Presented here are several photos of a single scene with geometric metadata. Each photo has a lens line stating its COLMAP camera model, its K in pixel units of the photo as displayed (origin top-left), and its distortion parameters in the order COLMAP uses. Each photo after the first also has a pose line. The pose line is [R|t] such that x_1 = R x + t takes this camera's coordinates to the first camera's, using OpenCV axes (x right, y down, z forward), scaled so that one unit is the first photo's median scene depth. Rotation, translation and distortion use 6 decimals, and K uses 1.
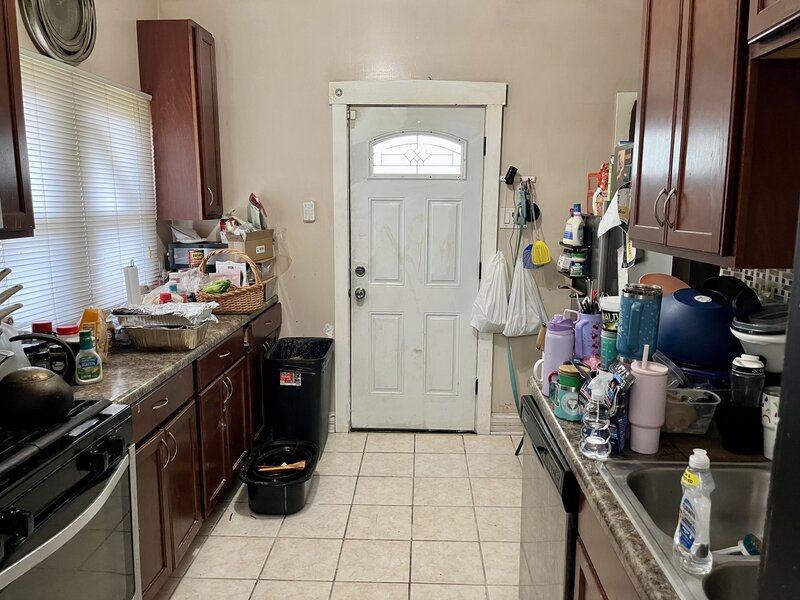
lens RADIAL K [[595.4, 0, 398.7], [0, 595.4, 315.2], [0, 0, 1]] dist [0.059622, -0.088748]
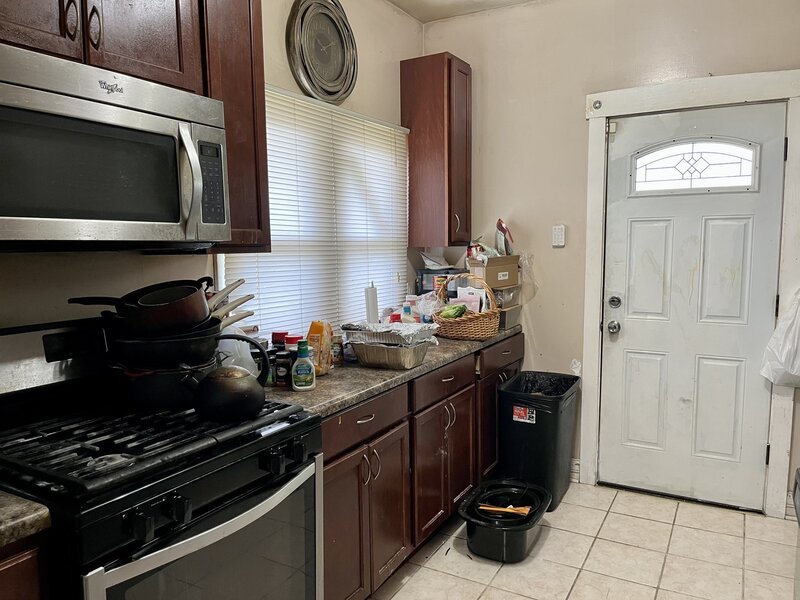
lens RADIAL K [[595.4, 0, 398.7], [0, 595.4, 315.2], [0, 0, 1]] dist [0.059622, -0.088748]
pose [[0.887862, 0.039393, -0.458421, 0.064326], [-0.069889, 0.996314, -0.049745, 0.013071], [0.454772, 0.076205, 0.887342, 0.080137]]
